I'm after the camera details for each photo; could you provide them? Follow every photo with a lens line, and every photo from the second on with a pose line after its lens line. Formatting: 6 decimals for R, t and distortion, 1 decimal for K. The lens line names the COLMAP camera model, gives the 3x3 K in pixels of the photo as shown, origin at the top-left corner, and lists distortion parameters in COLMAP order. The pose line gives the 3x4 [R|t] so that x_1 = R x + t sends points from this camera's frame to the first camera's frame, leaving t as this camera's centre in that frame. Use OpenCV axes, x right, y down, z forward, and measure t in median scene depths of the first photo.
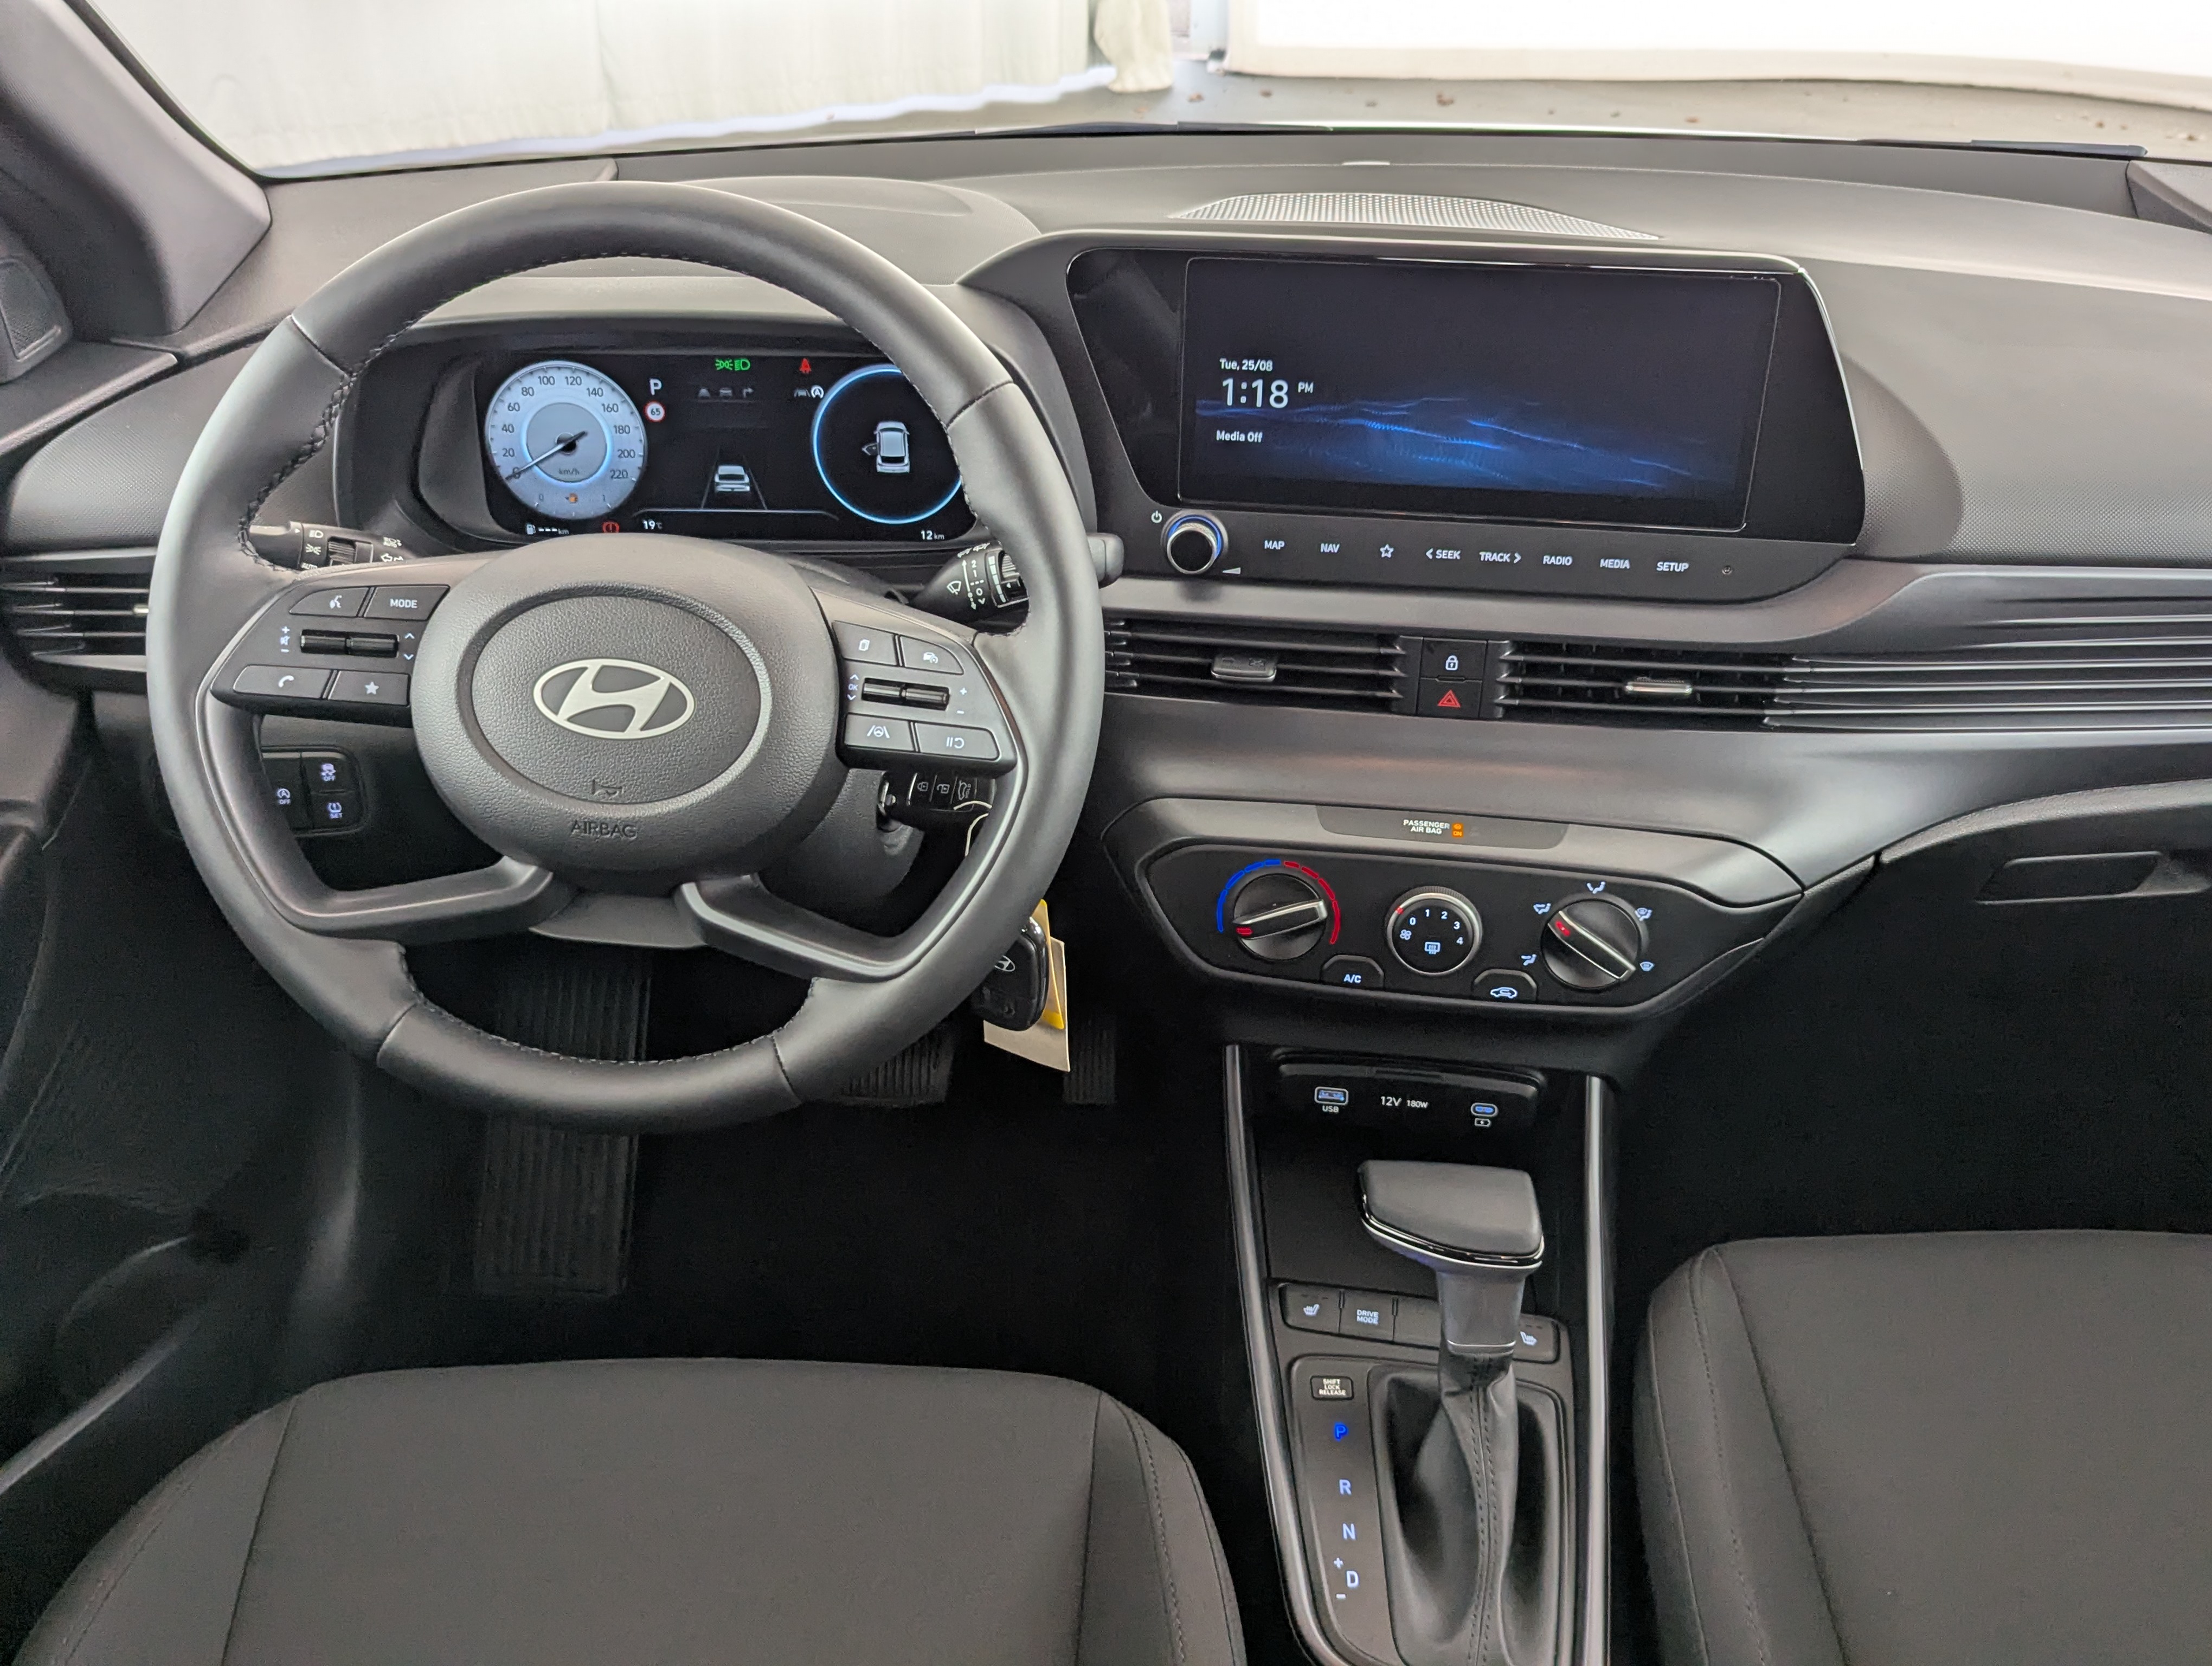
lens RADIAL K [[2000.4, 0, 1094.4], [0, 2000.4, 807.4], [0, 0, 1]] dist [0.055339, -0.048591]
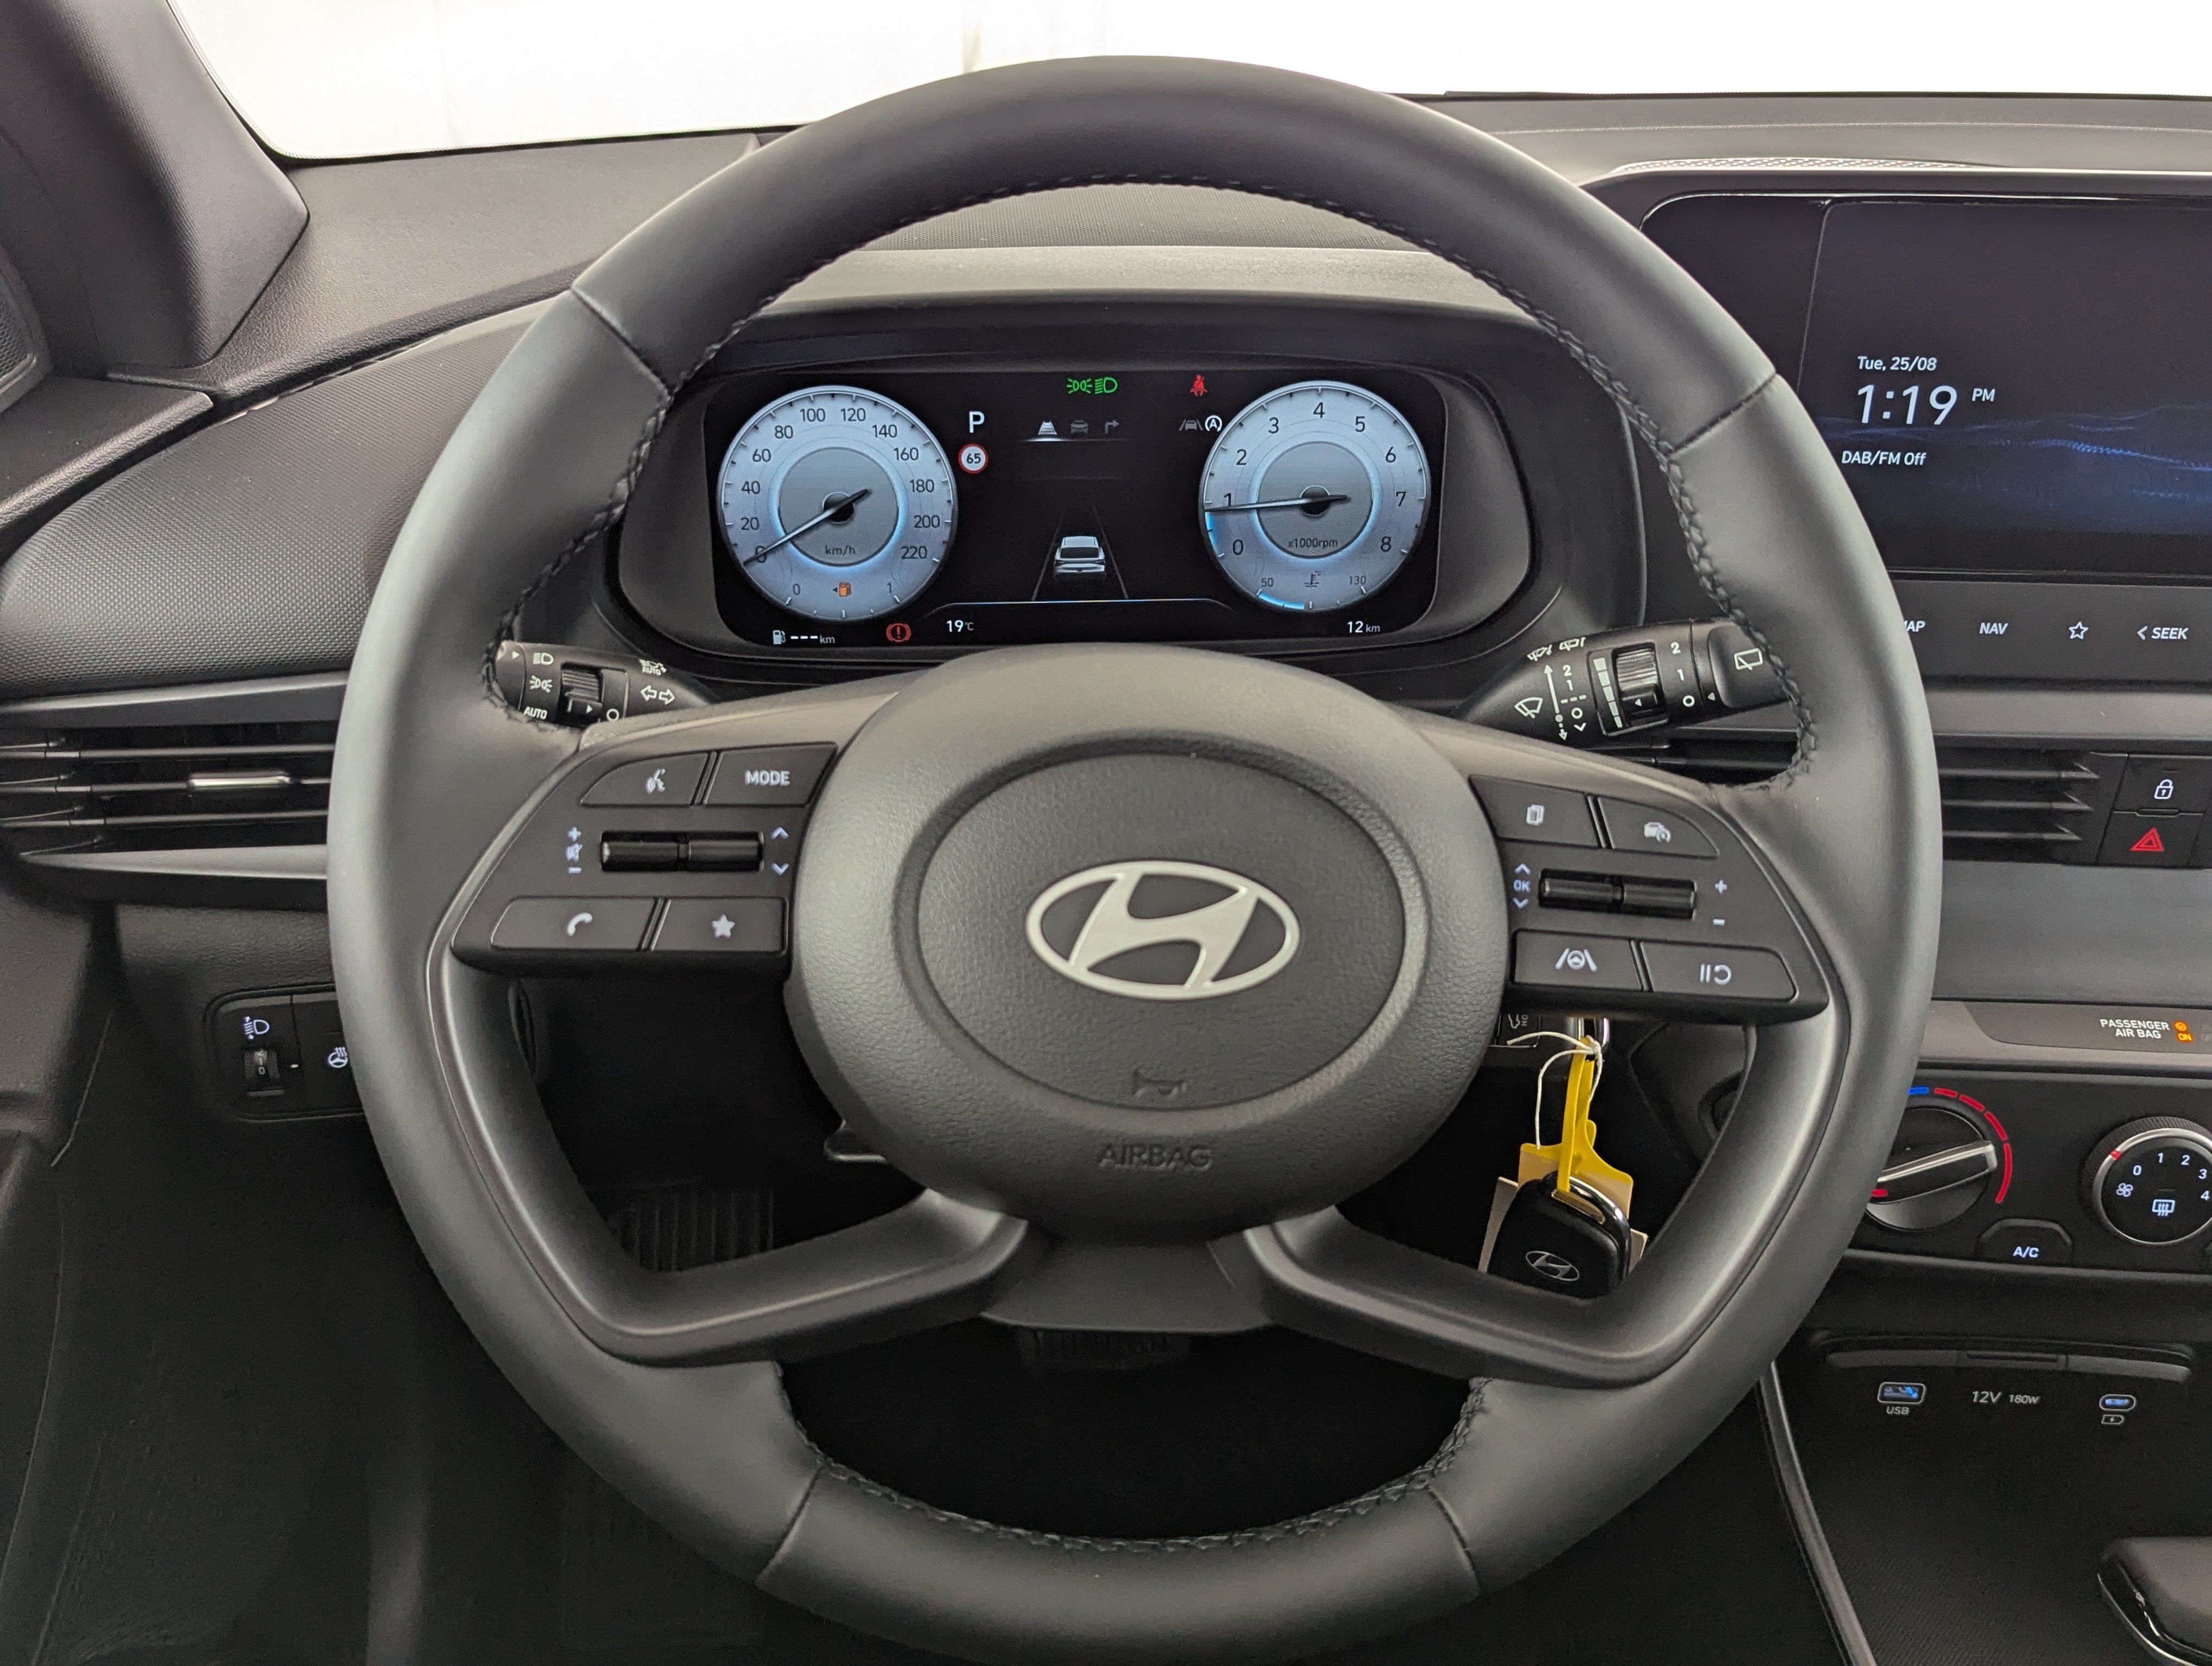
lens RADIAL K [[2000.4, 0, 1105.6], [0, 2000.4, 817.1], [0, 0, 1]] dist [0.055339, -0.048591]
pose [[0.995203, -0.037268, 0.090460, -0.245479], [0.040129, 0.998744, -0.030015, -0.055926], [-0.089228, 0.033501, 0.995448, 0.337913]]
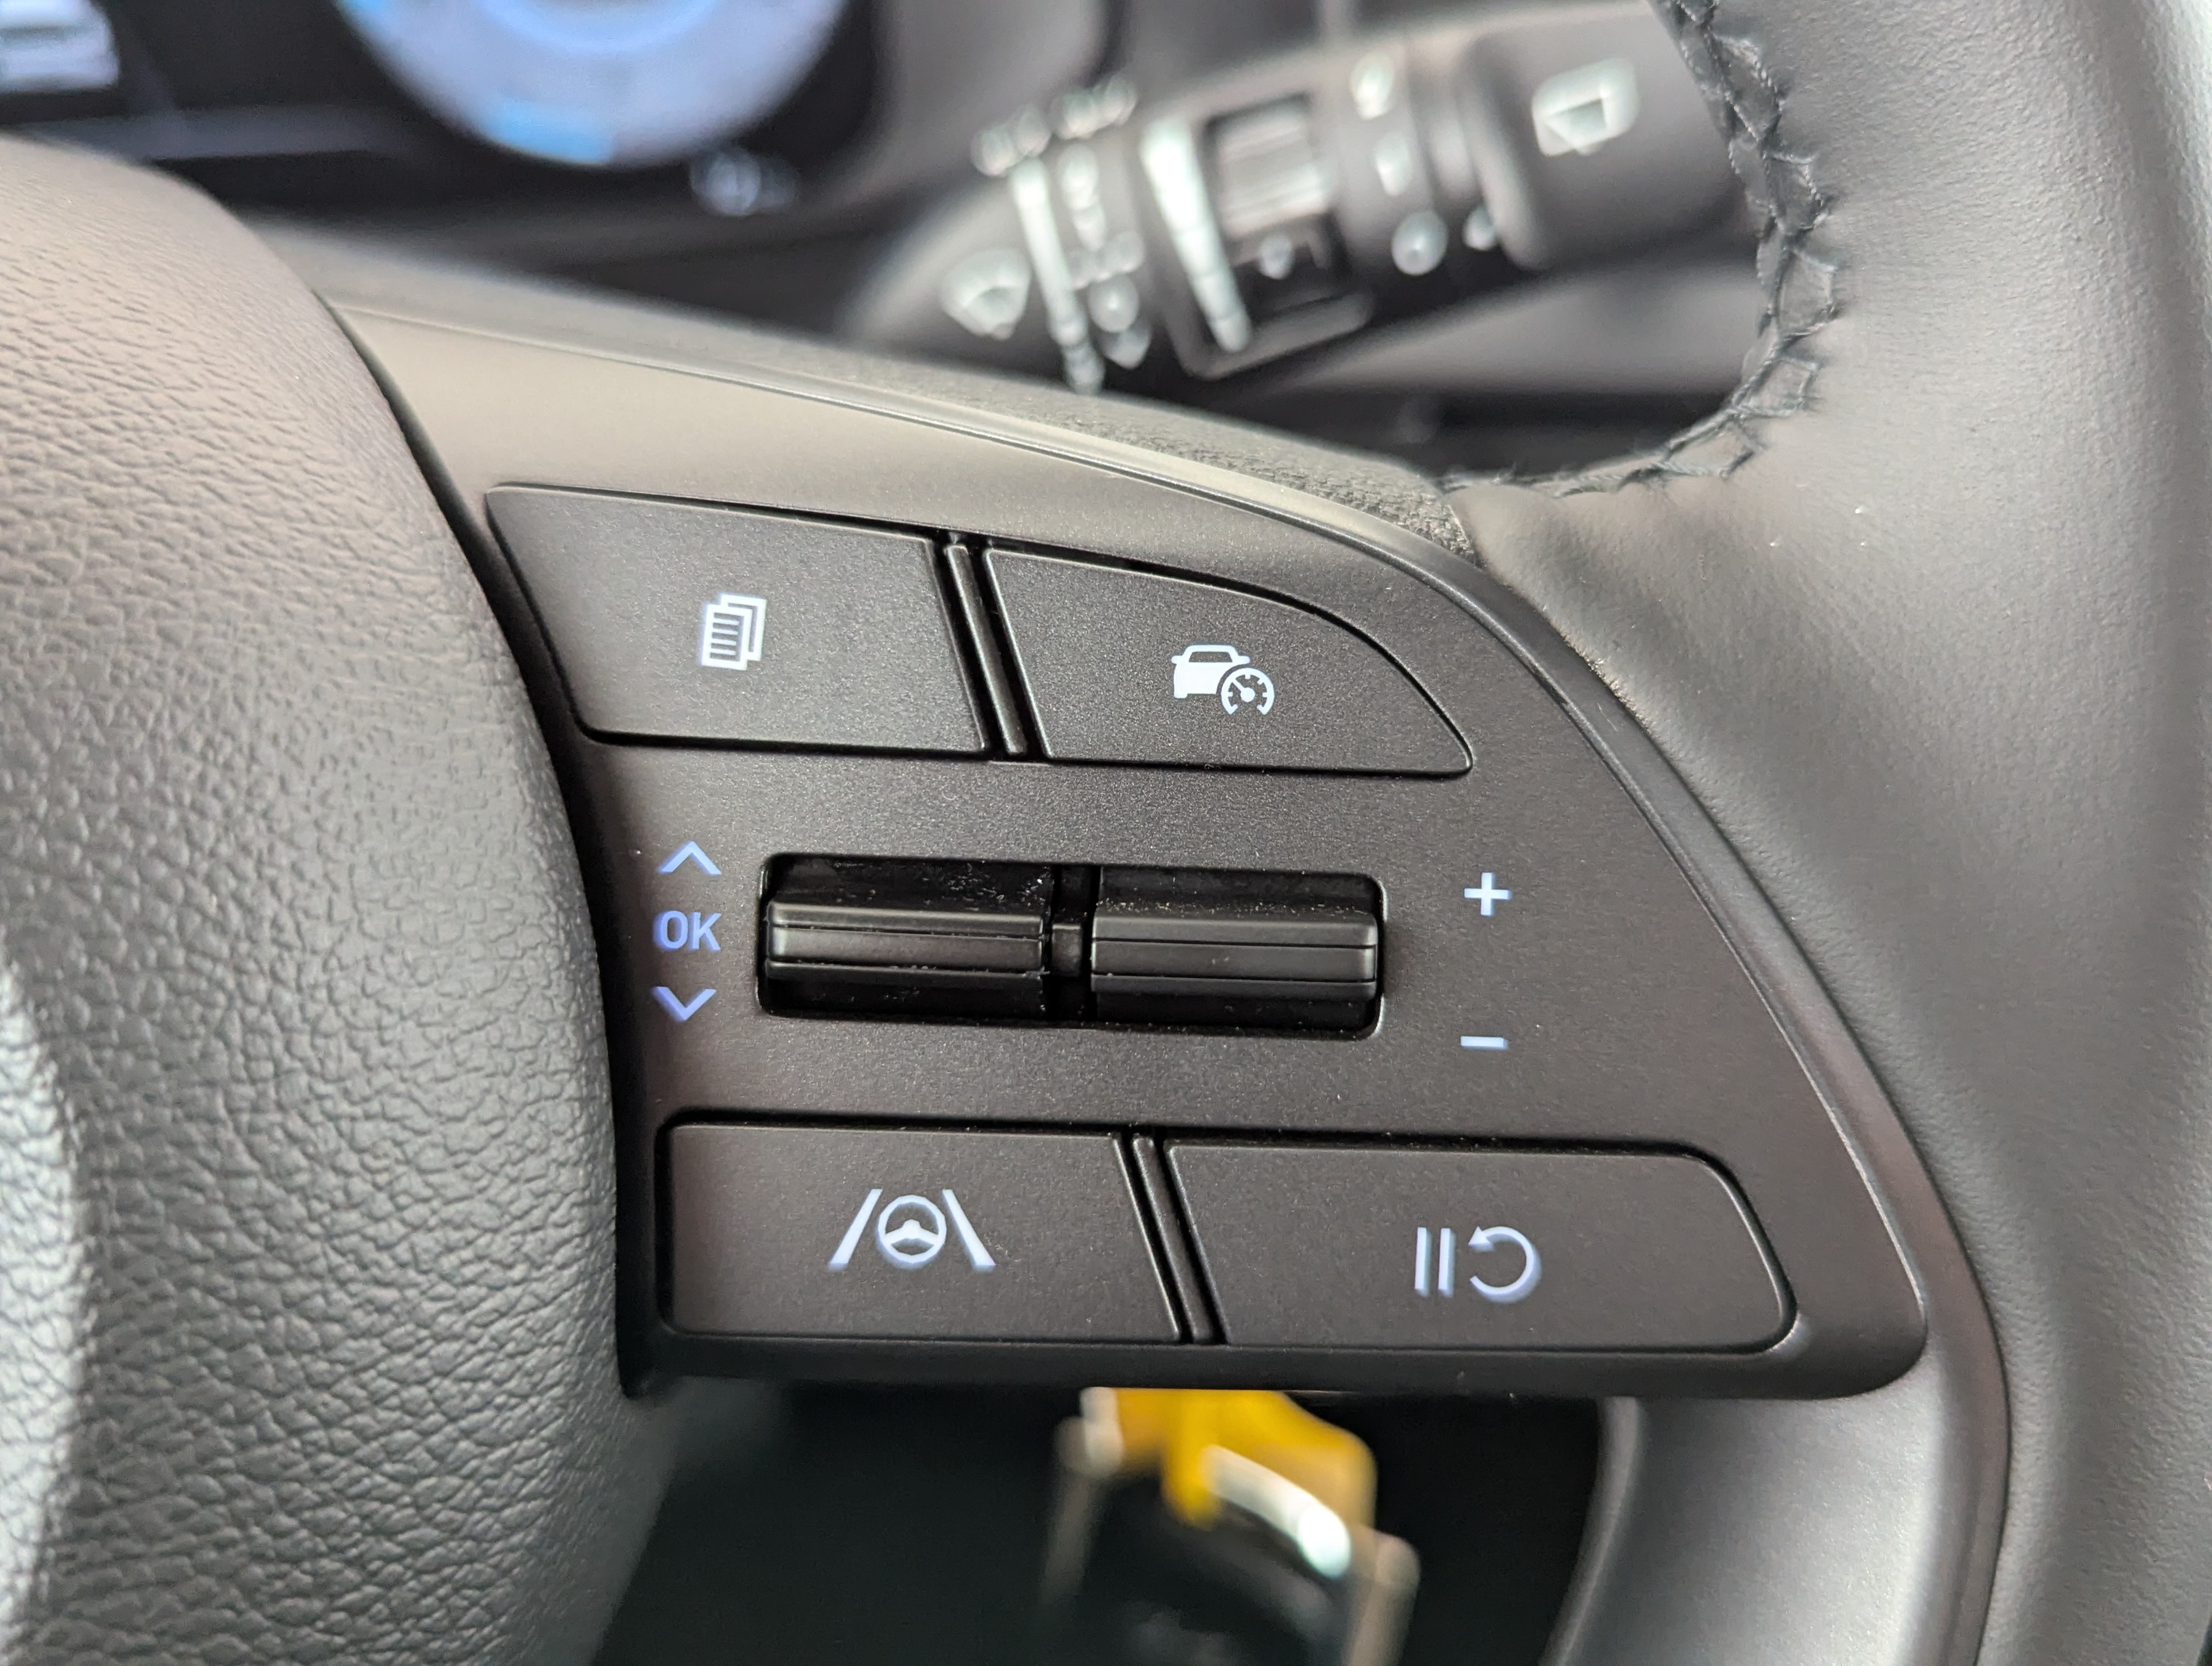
lens RADIAL K [[2000.4, 0, 1116.4], [0, 2000.4, 840.8], [0, 0, 1]] dist [0.055339, -0.048591]
pose [[0.980362, -0.108084, 0.164947, -0.093389], [0.091618, 0.990308, 0.104388, -0.065155], [-0.174631, -0.087226, 0.980763, 0.700419]]
